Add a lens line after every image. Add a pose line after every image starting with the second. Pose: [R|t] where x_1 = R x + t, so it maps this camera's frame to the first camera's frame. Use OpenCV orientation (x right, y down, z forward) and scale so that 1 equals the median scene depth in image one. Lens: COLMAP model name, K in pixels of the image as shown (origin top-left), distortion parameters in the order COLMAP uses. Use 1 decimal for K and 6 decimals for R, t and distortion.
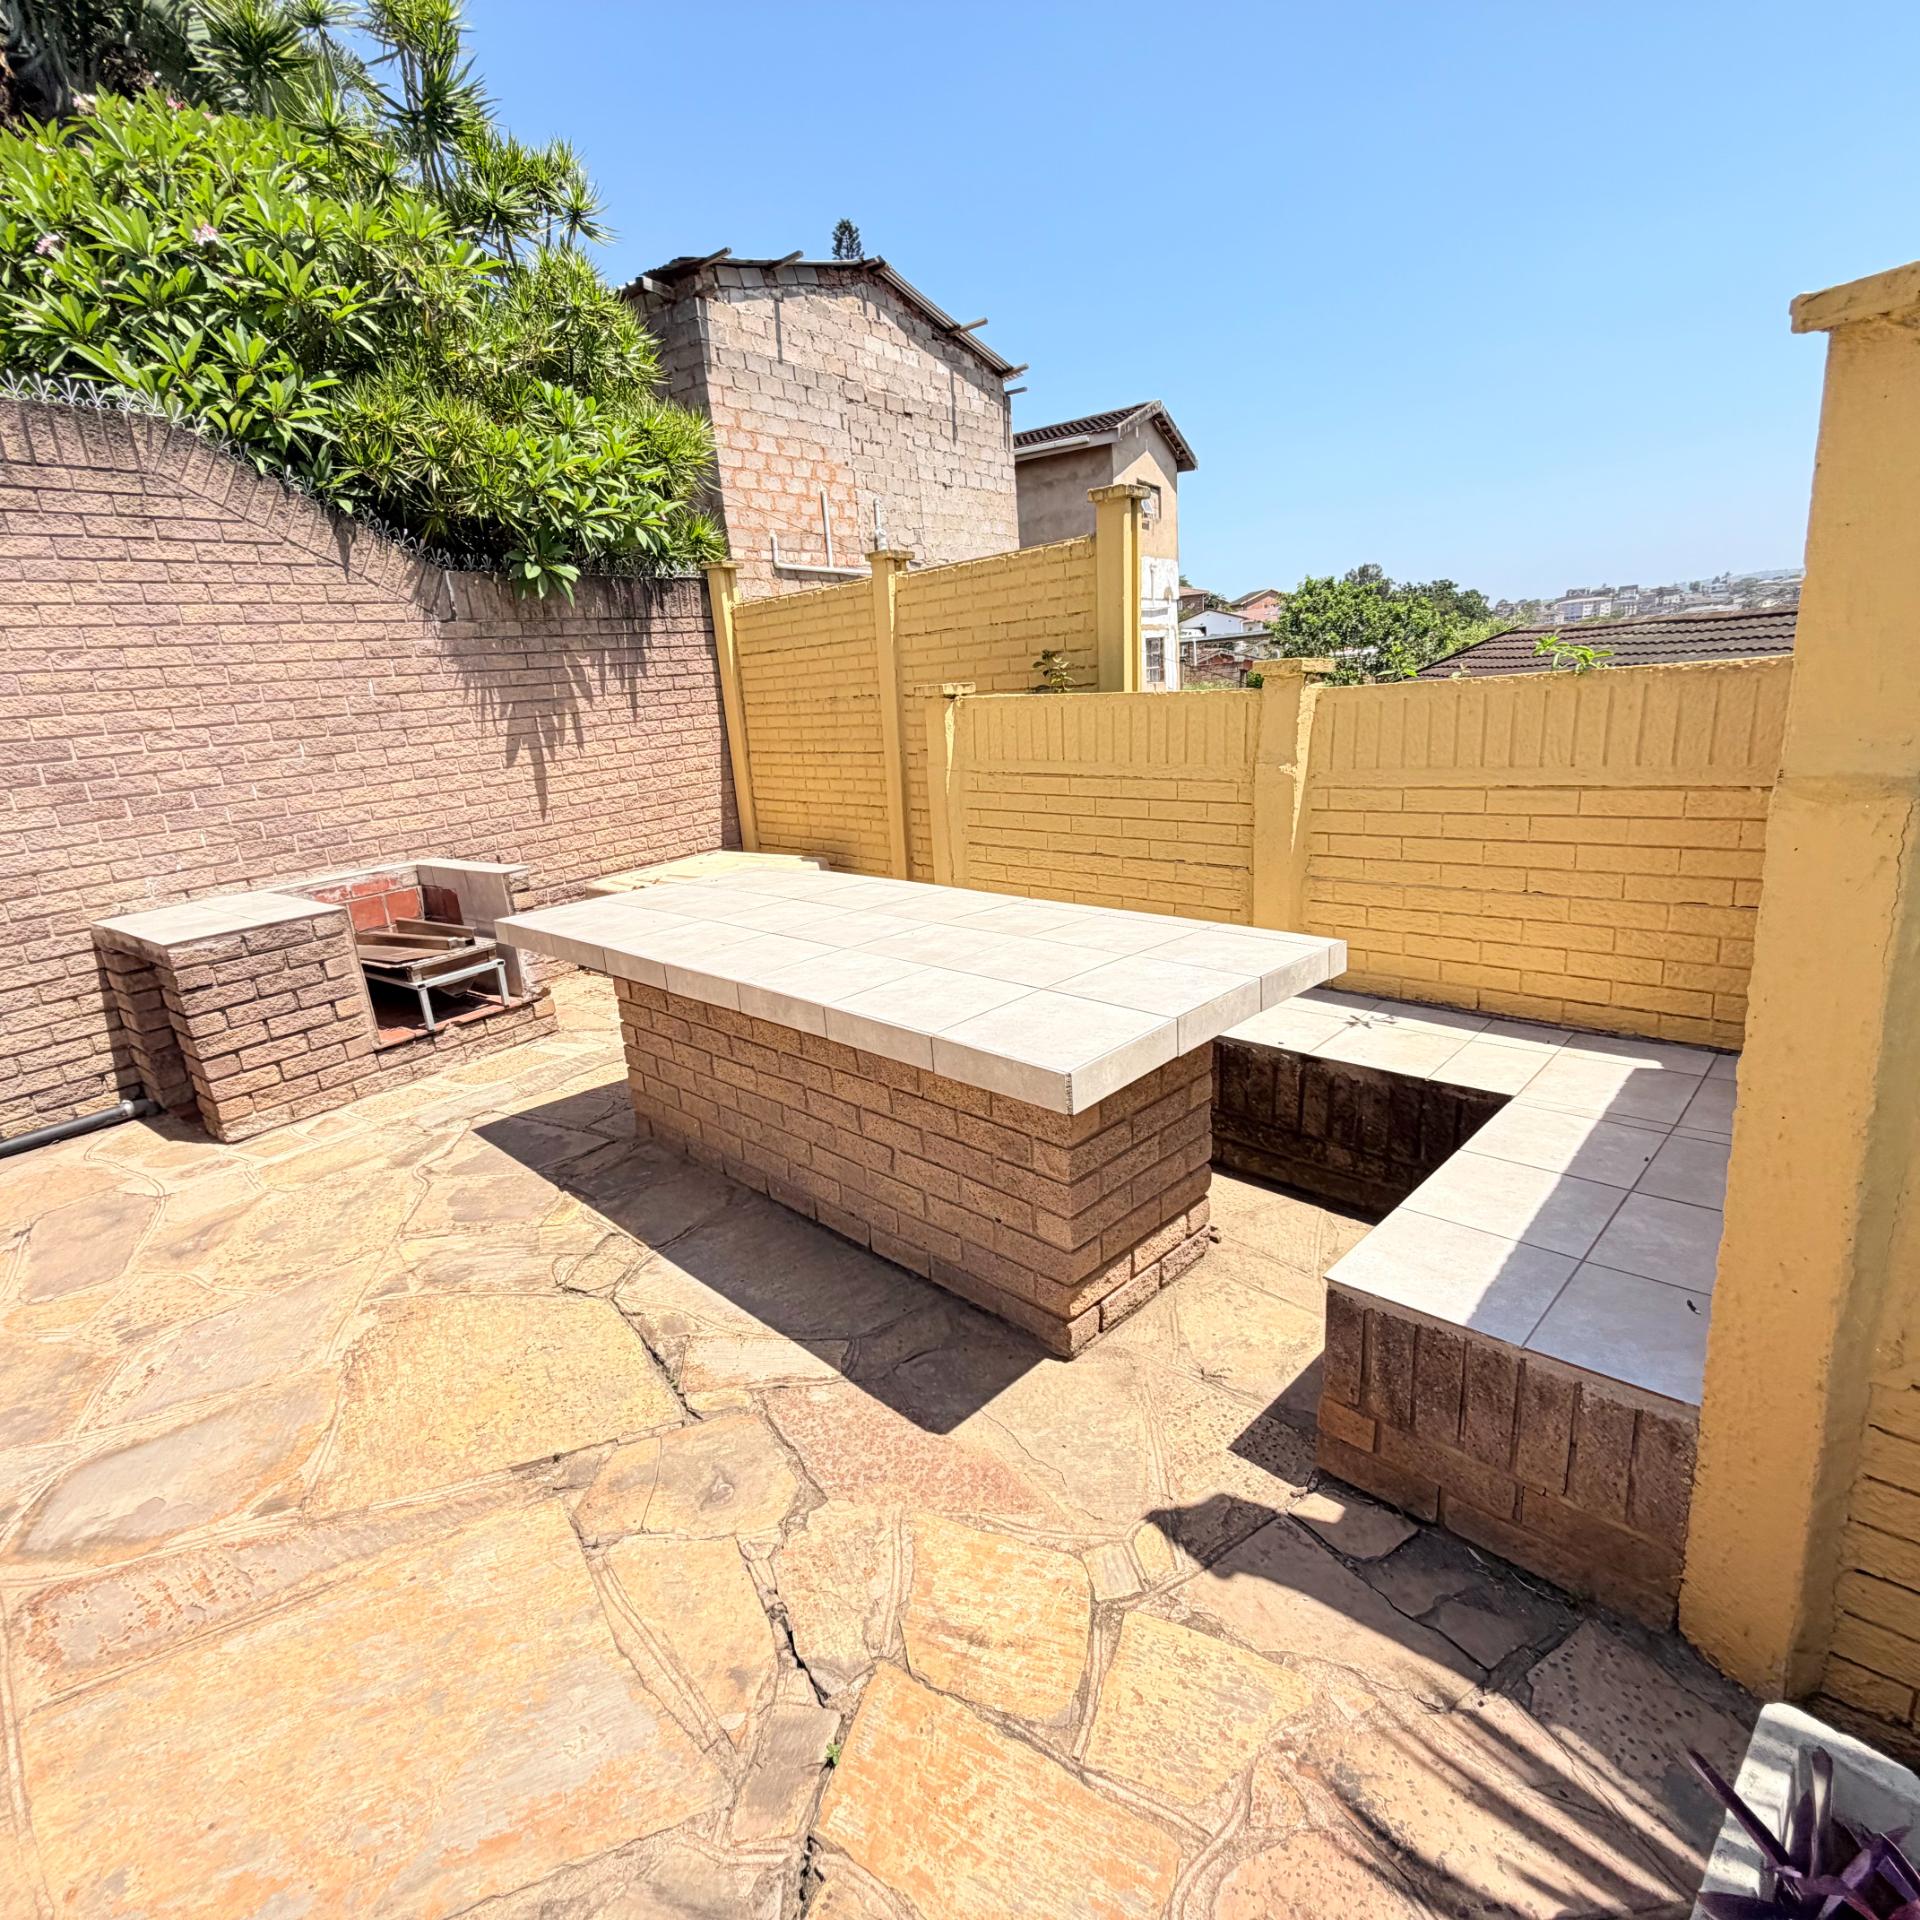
lens RADIAL K [[1023.0, 0, 954.4], [0, 1023.0, 958.9], [0, 0, 1]] dist [0.001384, -0.002075]
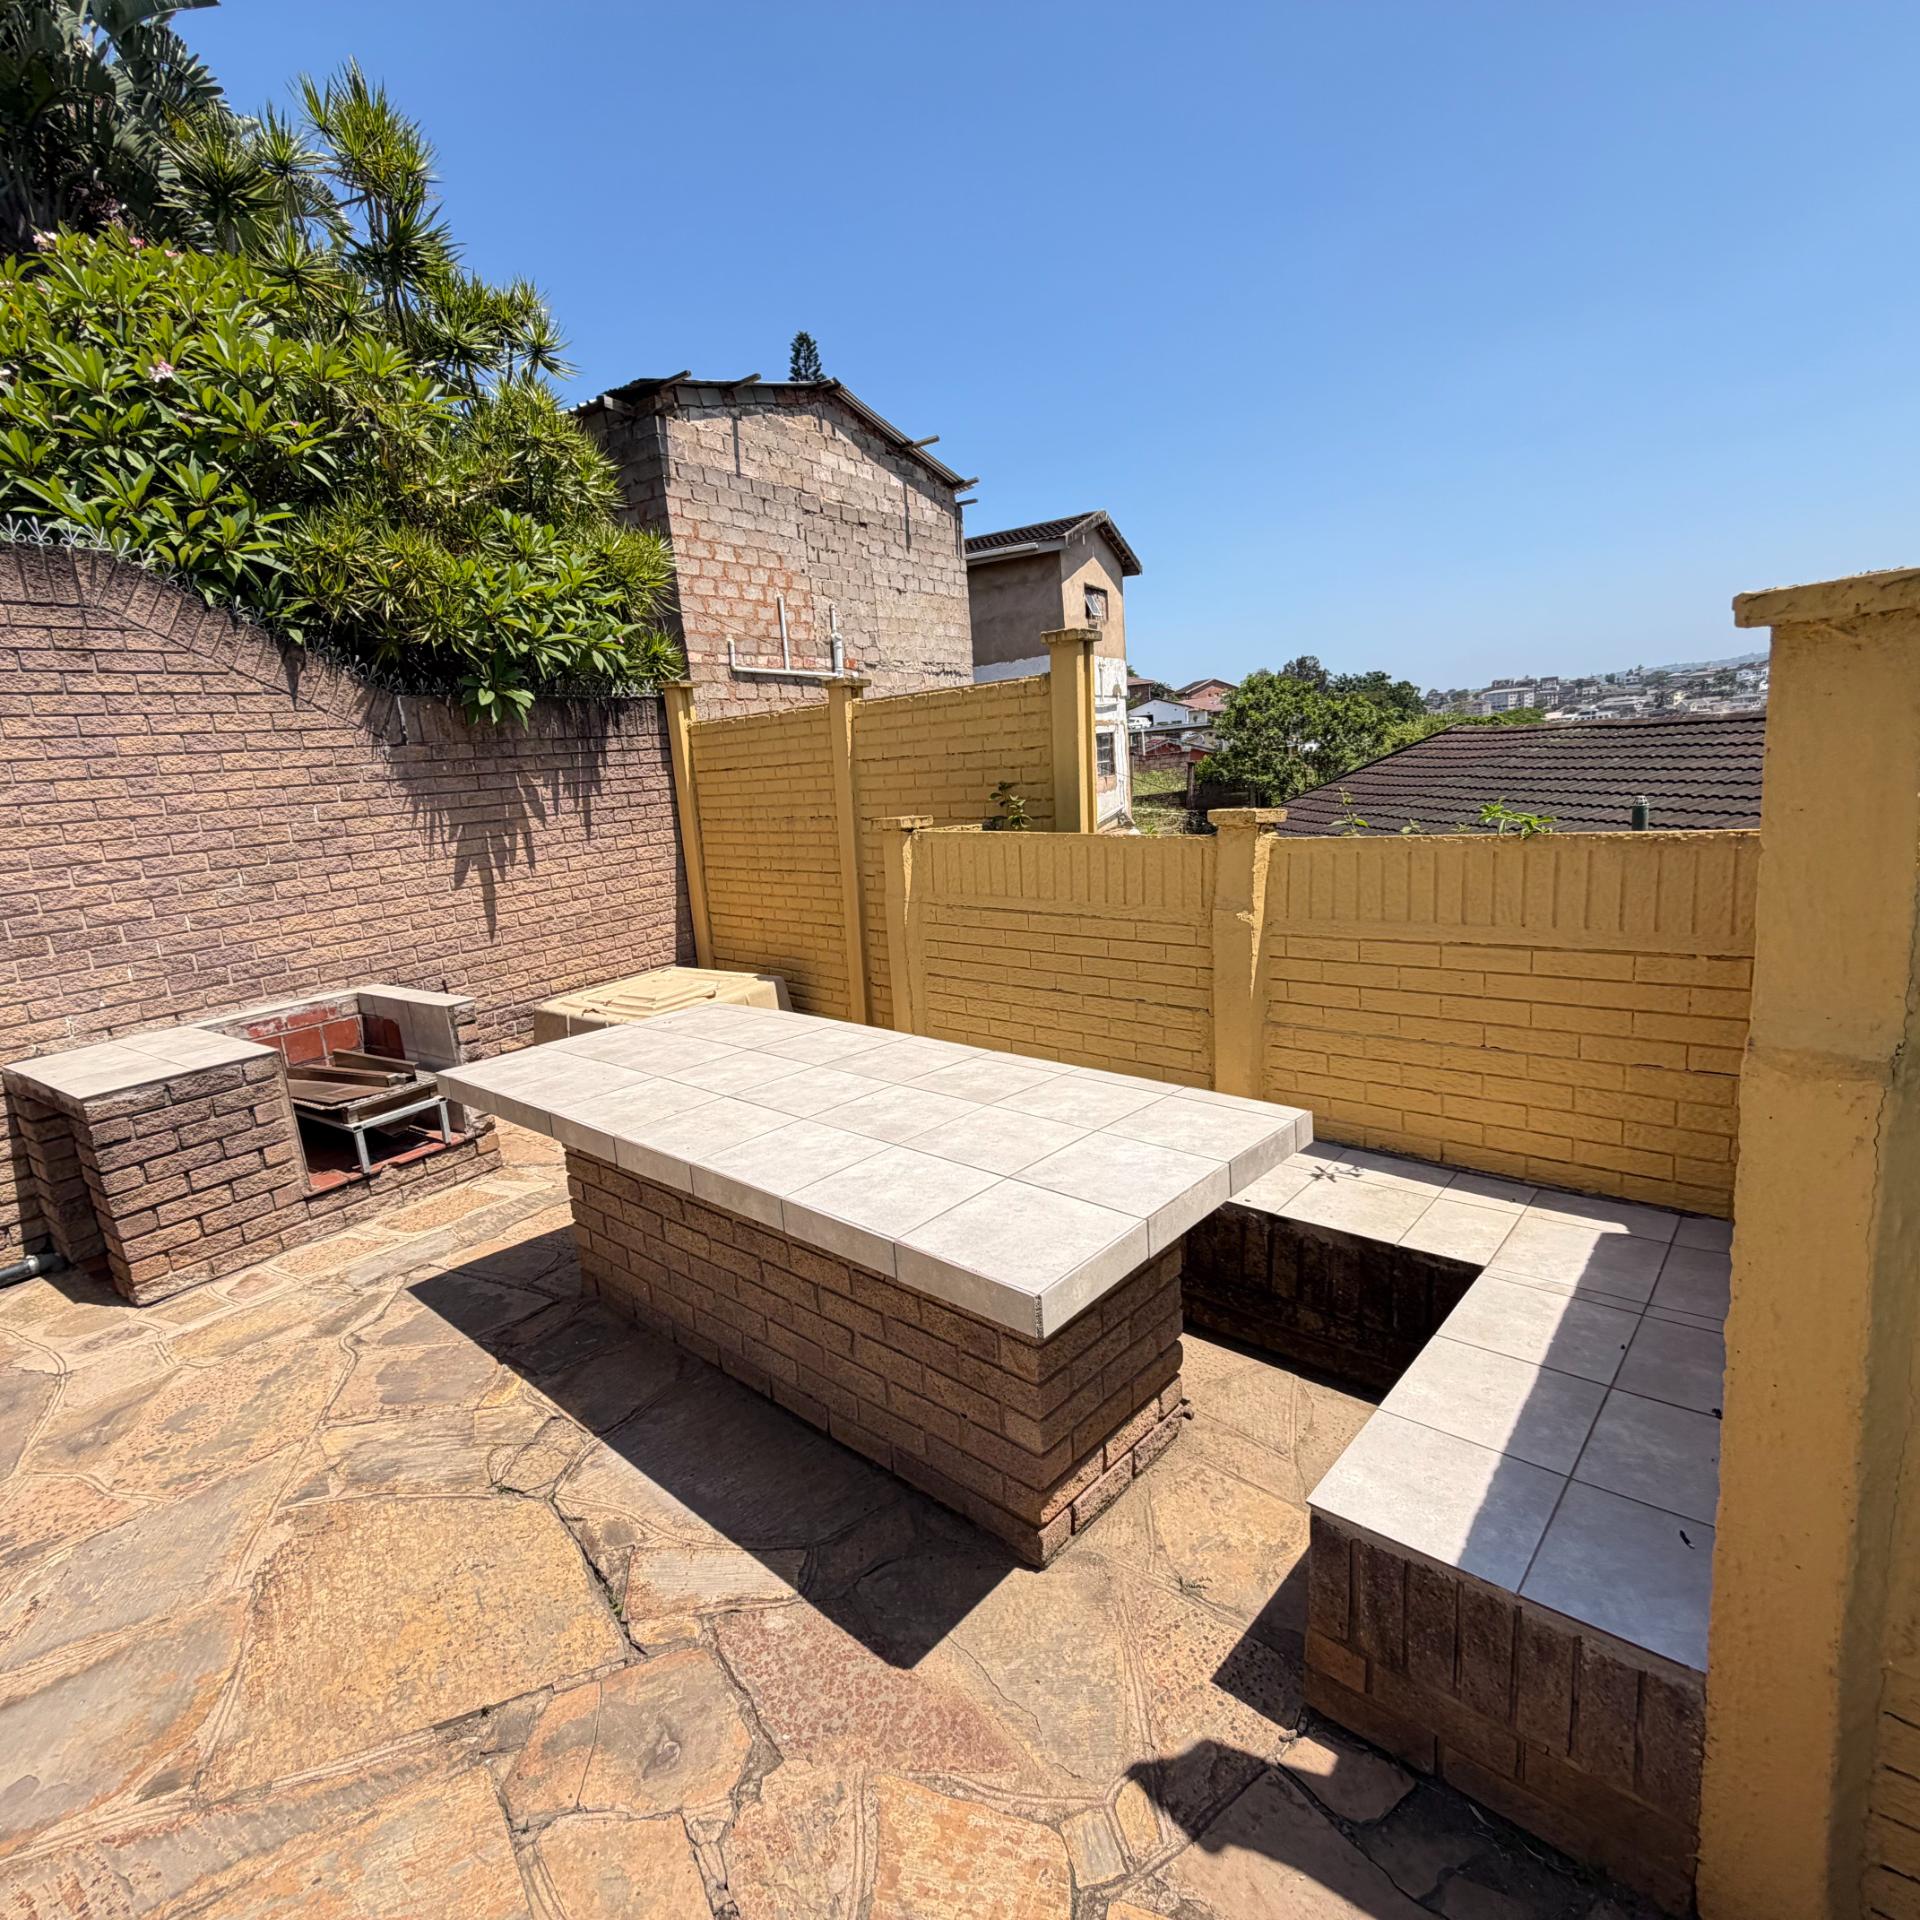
lens RADIAL K [[1021.8, 0, 955.5], [0, 1021.8, 959.8], [0, 0, 1]] dist [0.001168, -0.001587]
pose [[0.999014, -0.008041, 0.043652, -0.001610], [0.011324, 0.997083, -0.075474, -0.051244], [-0.042918, 0.075894, 0.996192, 0.010134]]
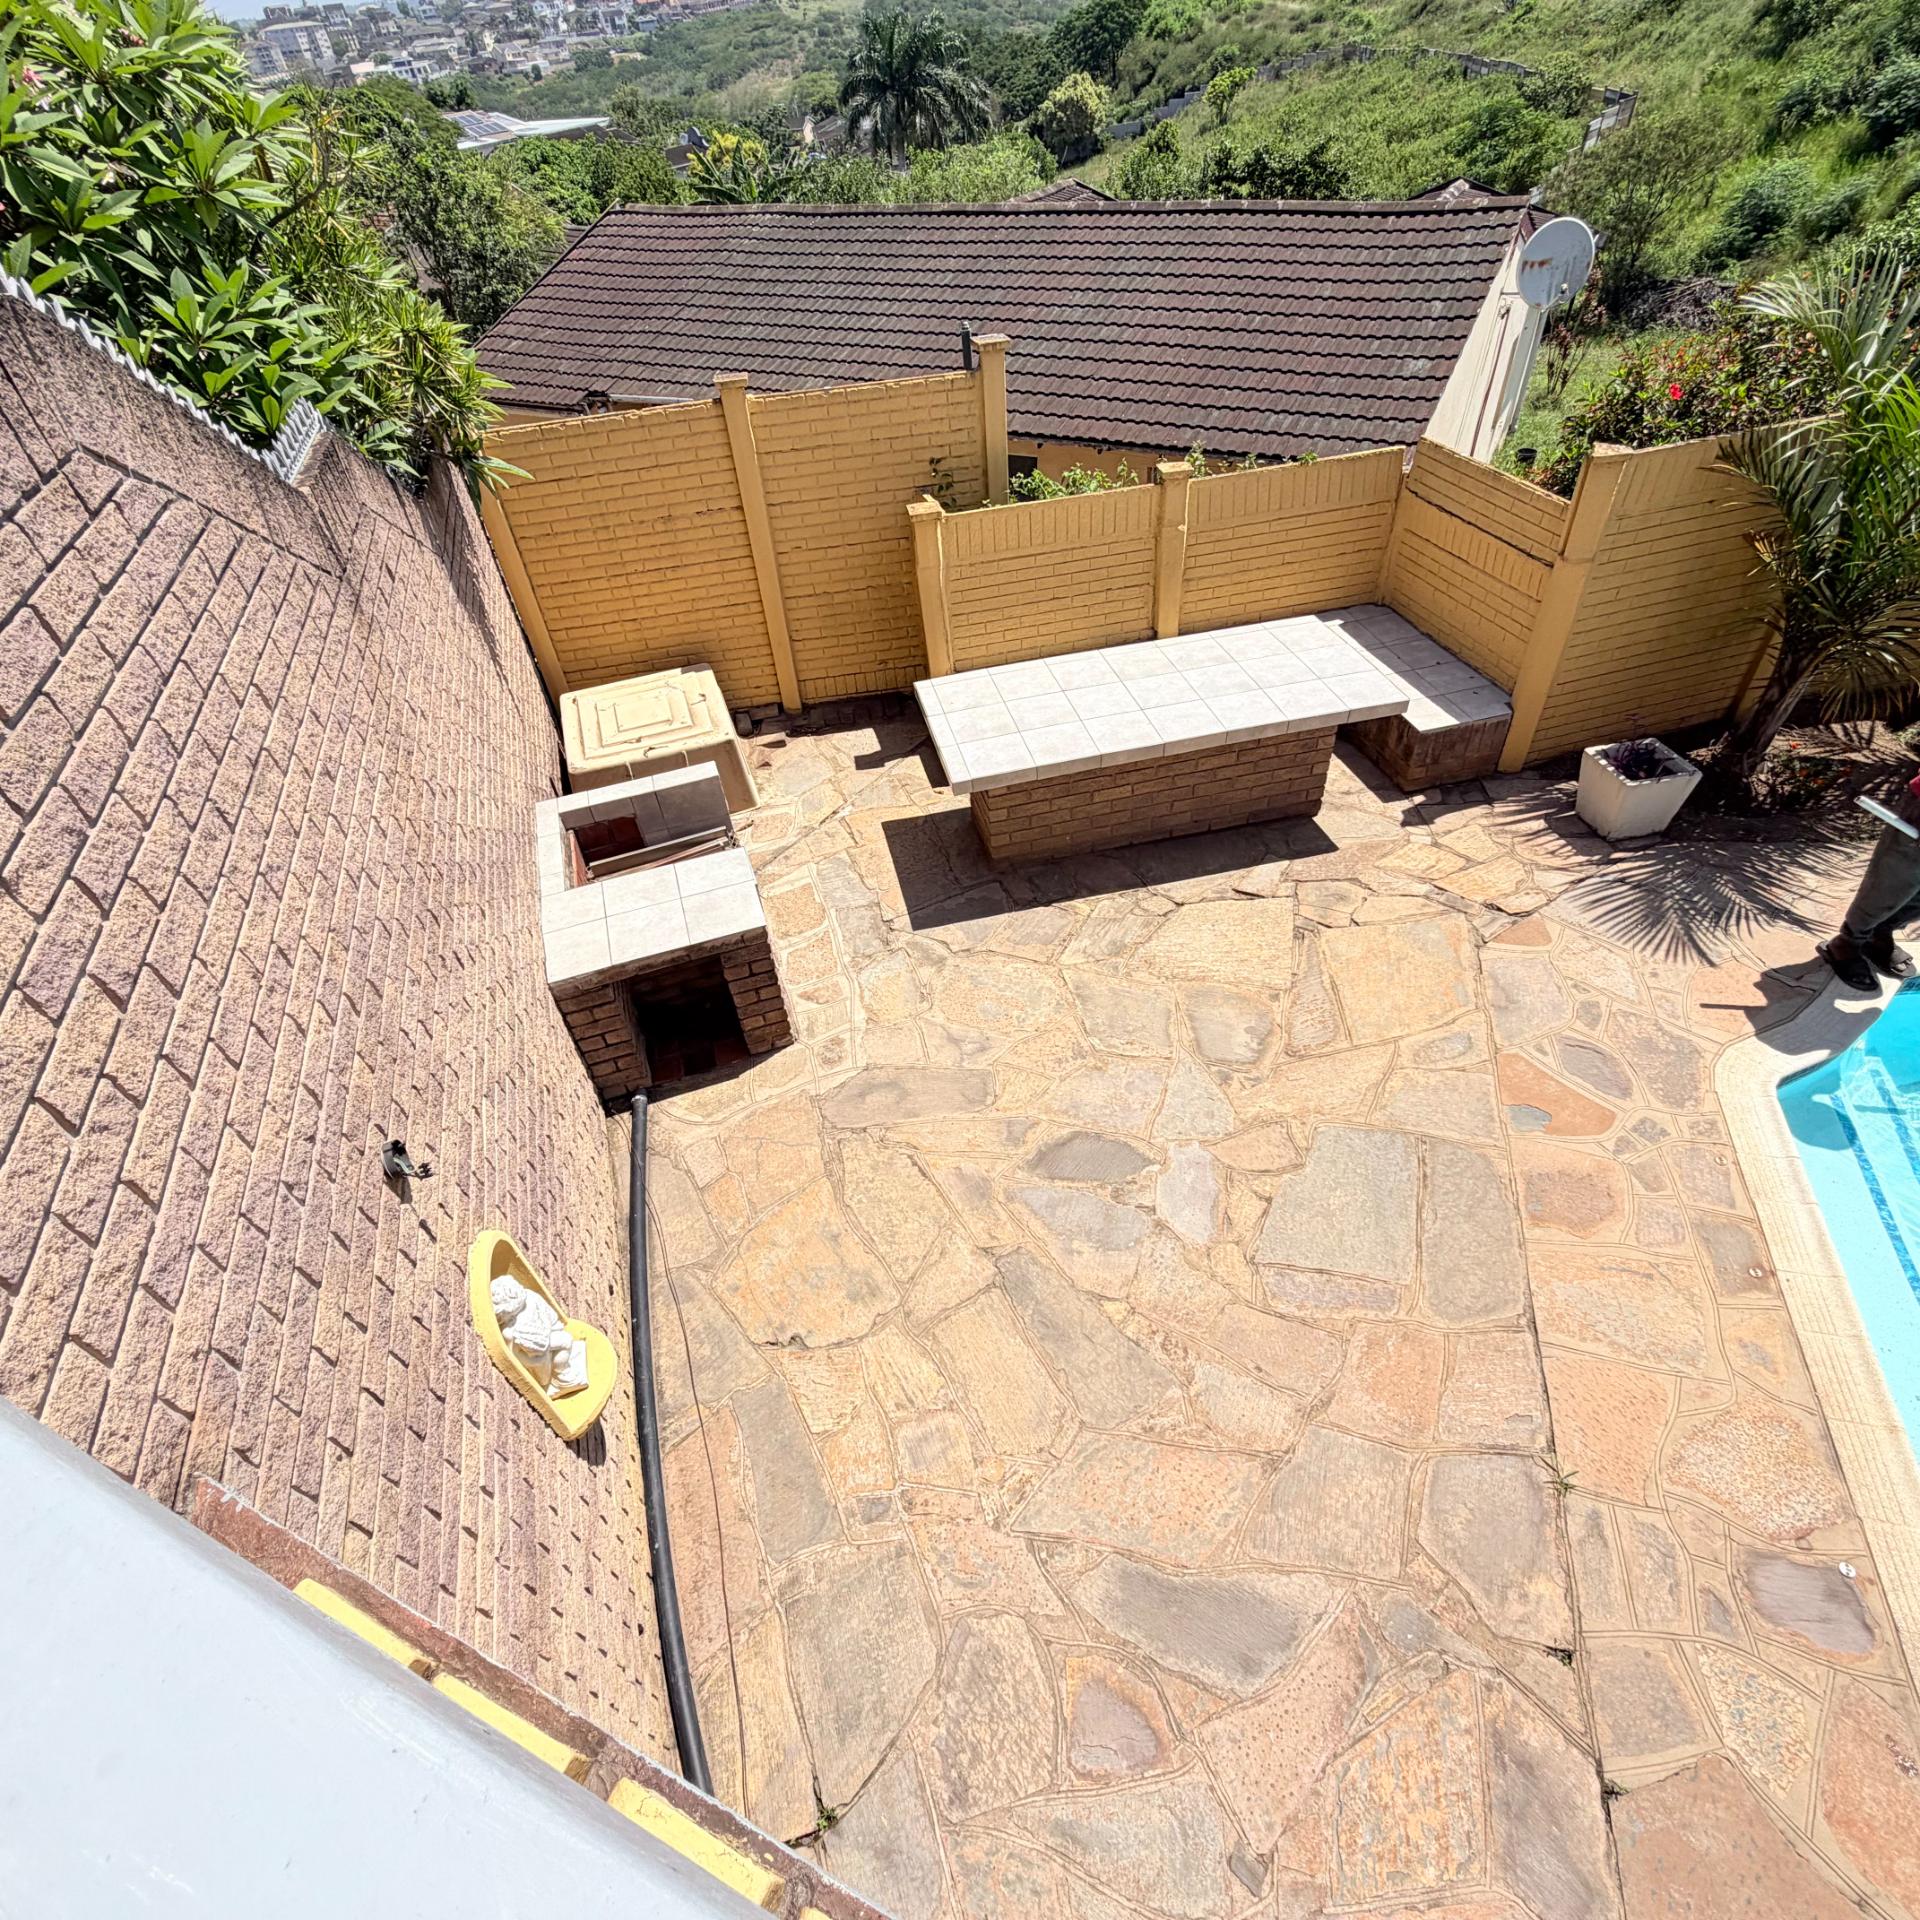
lens RADIAL K [[1021.8, 0, 955.5], [0, 1021.8, 959.8], [0, 0, 1]] dist [0.001168, -0.001587]
pose [[0.557652, -0.547960, 0.623509, -1.145861], [0.255072, 0.827925, 0.499478, -0.428438], [-0.789913, -0.119495, 0.601464, 0.062604]]
